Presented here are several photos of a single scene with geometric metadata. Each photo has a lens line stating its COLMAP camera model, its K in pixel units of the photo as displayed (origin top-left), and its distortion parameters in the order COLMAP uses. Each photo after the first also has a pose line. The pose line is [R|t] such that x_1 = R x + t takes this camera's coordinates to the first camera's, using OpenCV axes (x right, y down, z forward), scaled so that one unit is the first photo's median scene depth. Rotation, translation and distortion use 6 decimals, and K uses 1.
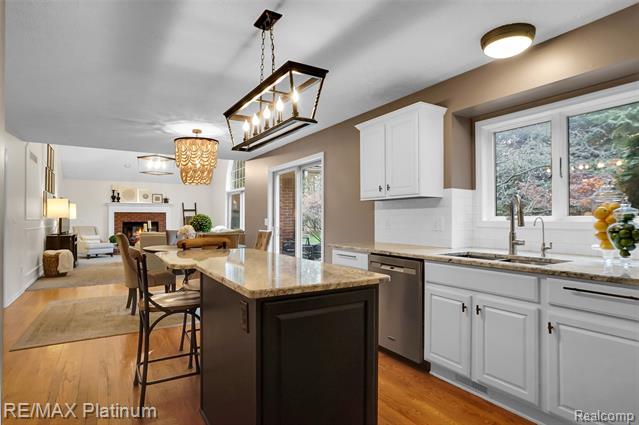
lens RADIAL K [[353.4, 0, 320.6], [0, 353.4, 216.2], [0, 0, 1]] dist [0.000042, 0.002169]
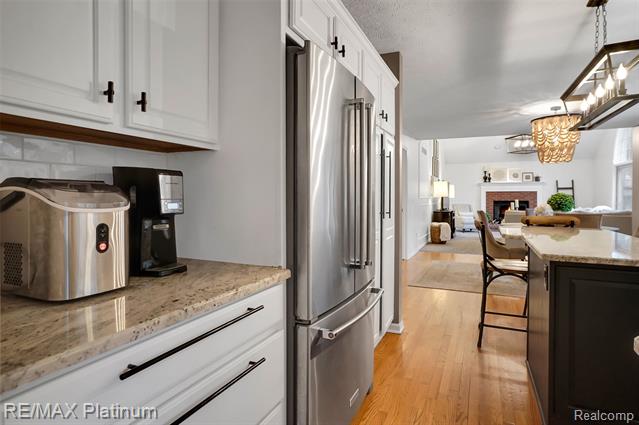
lens RADIAL K [[361.3, 0, 321.0], [0, 361.3, 199.9], [0, 0, 1]] dist [-0.001246, 0.000370]
pose [[0.563357, 0.007205, -0.826182, 0.075265], [0.003374, 0.999934, 0.011021, 0.000146], [0.826207, -0.008997, 0.563295, -0.068122]]
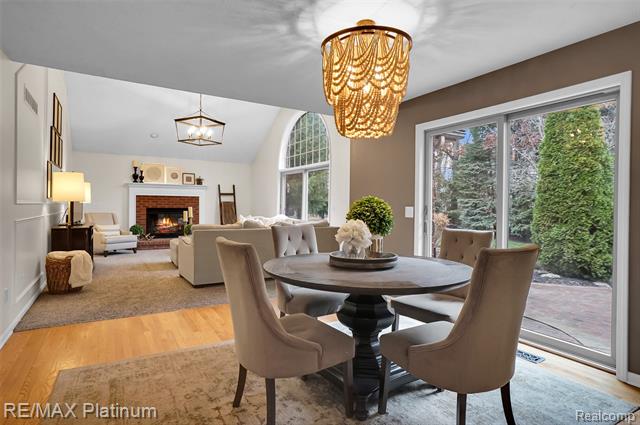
lens RADIAL K [[349.3, 0, 321.3], [0, 349.3, 207.4], [0, 0, 1]] dist [-0.002249, 0.000201]
pose [[0.999918, 0.012124, 0.004097, -0.281775], [-0.012172, 0.999855, 0.011900, 0.002554], [-0.003953, -0.011949, 0.999921, 0.357079]]
